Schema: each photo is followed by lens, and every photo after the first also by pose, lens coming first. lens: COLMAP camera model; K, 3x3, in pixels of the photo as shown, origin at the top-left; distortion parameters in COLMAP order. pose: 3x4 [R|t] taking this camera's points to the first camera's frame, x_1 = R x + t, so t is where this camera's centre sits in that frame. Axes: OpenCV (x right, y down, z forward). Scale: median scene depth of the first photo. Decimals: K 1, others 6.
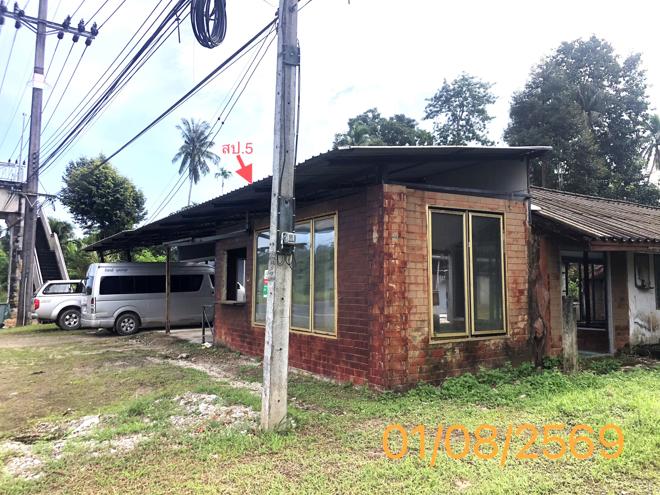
lens RADIAL K [[538.8, 0, 330.0], [0, 538.8, 247.1], [0, 0, 1]] dist [0.015581, -0.019471]
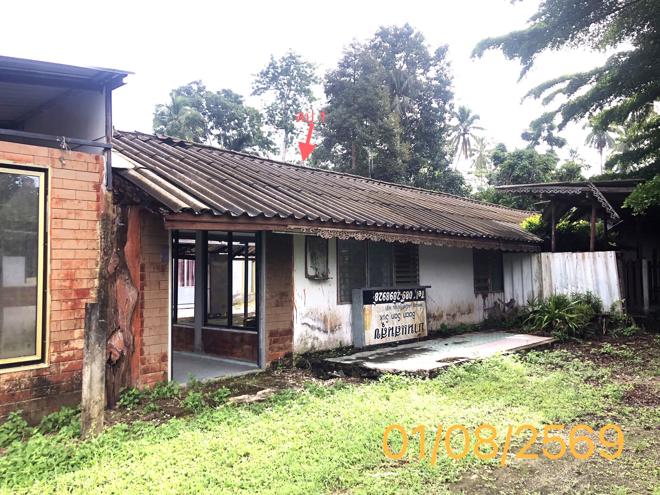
lens RADIAL K [[538.8, 0, 330.3], [0, 538.8, 244.8], [0, 0, 1]] dist [0.015581, -0.019471]
pose [[0.962771, -0.003429, 0.270298, 0.069675], [-0.004318, 0.999597, 0.028062, 0.000927], [-0.270285, -0.028184, 0.962368, 0.044758]]
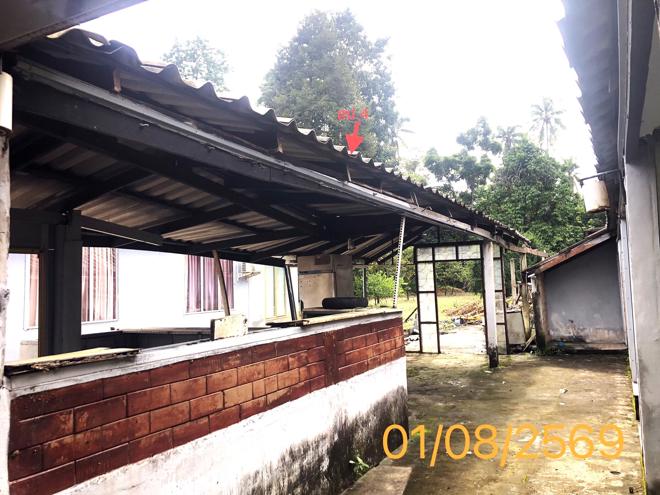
lens RADIAL K [[538.8, 0, 327.4], [0, 538.8, 248.4], [0, 0, 1]] dist [0.015581, -0.019471]
pose [[0.859549, 0.006863, 0.511008, -0.015666], [-0.005766, 0.999976, -0.003730, 0.027552], [-0.511021, 0.000260, 0.859568, 0.218229]]
